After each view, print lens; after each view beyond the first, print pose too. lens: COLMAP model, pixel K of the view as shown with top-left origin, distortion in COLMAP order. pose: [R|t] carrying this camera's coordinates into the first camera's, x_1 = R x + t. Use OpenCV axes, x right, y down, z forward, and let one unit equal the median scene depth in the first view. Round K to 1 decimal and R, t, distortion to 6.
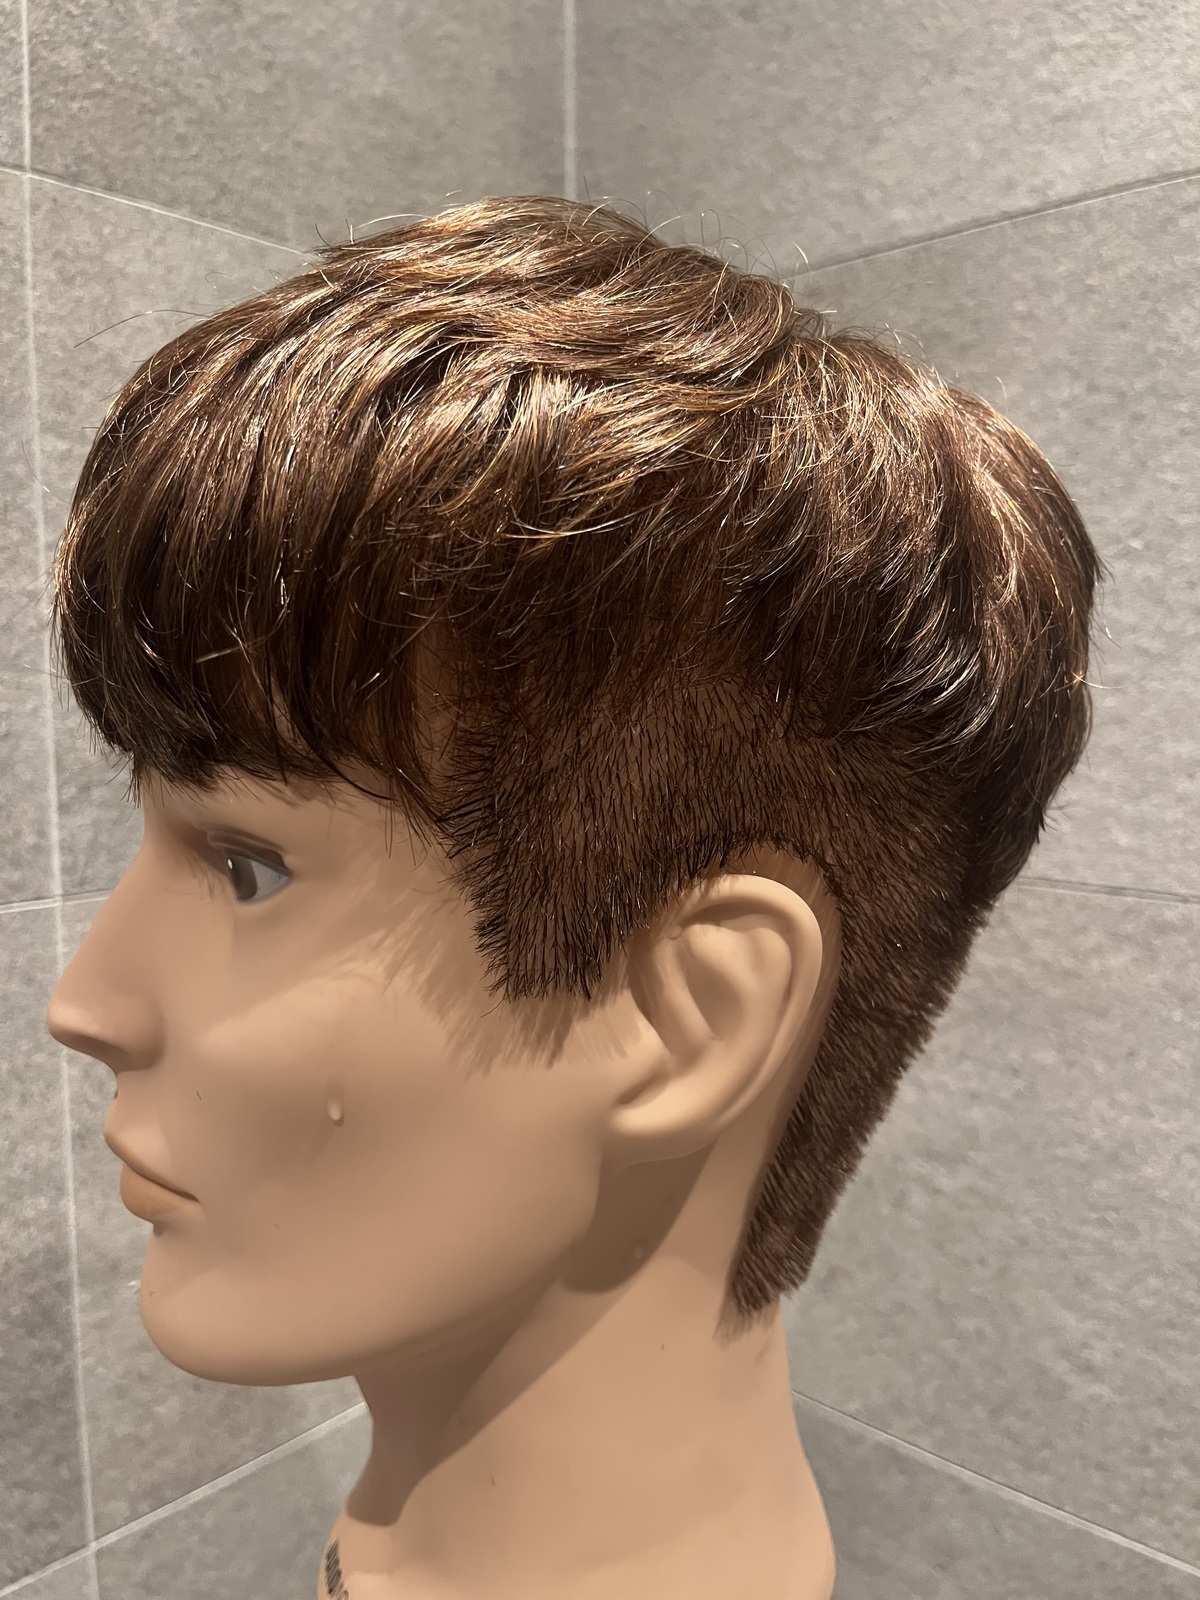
lens RADIAL K [[1321.3, 0, 600.0], [0, 1321.3, 800.0], [0, 0, 1]] dist [0.140712, -0.213566]
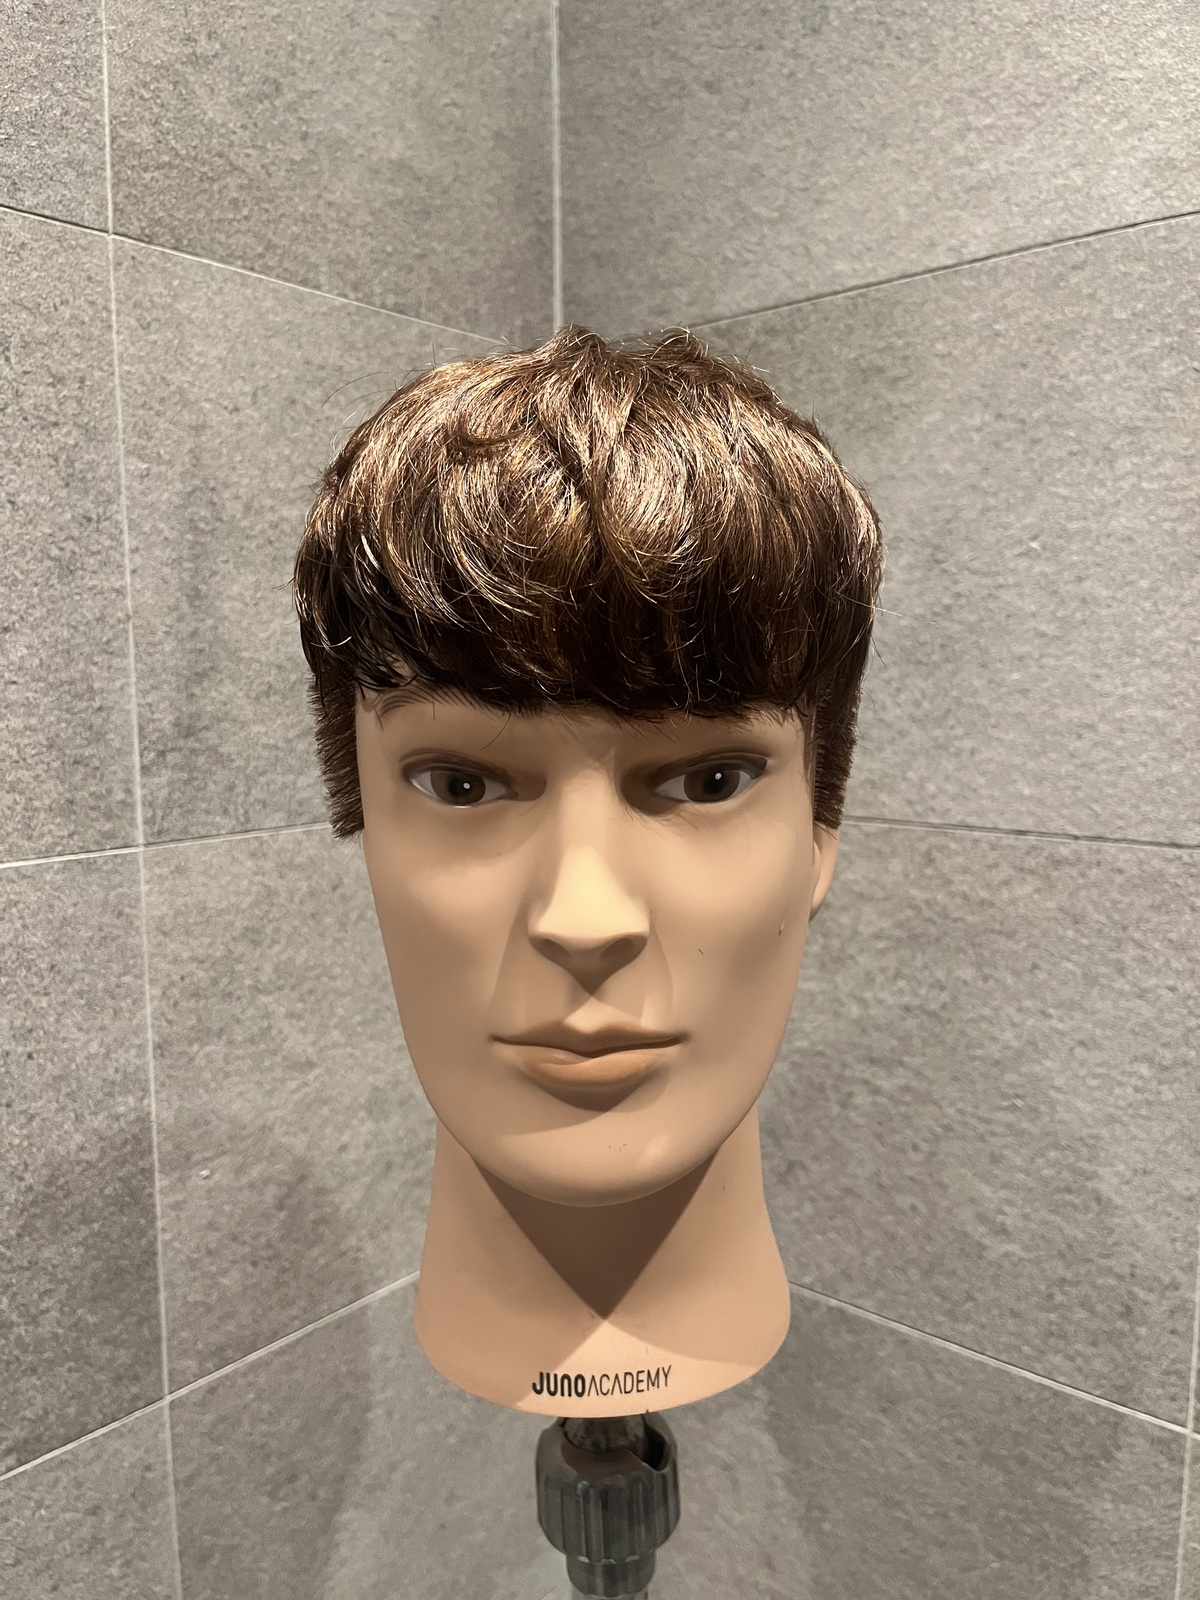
lens RADIAL K [[1321.3, 0, 600.0], [0, 1321.3, 800.0], [0, 0, 1]] dist [0.140712, -0.213566]
pose [[0.999581, -0.008251, 0.027749, -0.027836], [0.008001, 0.999927, 0.009101, 0.023999], [-0.027822, -0.008875, 0.999573, -0.191484]]
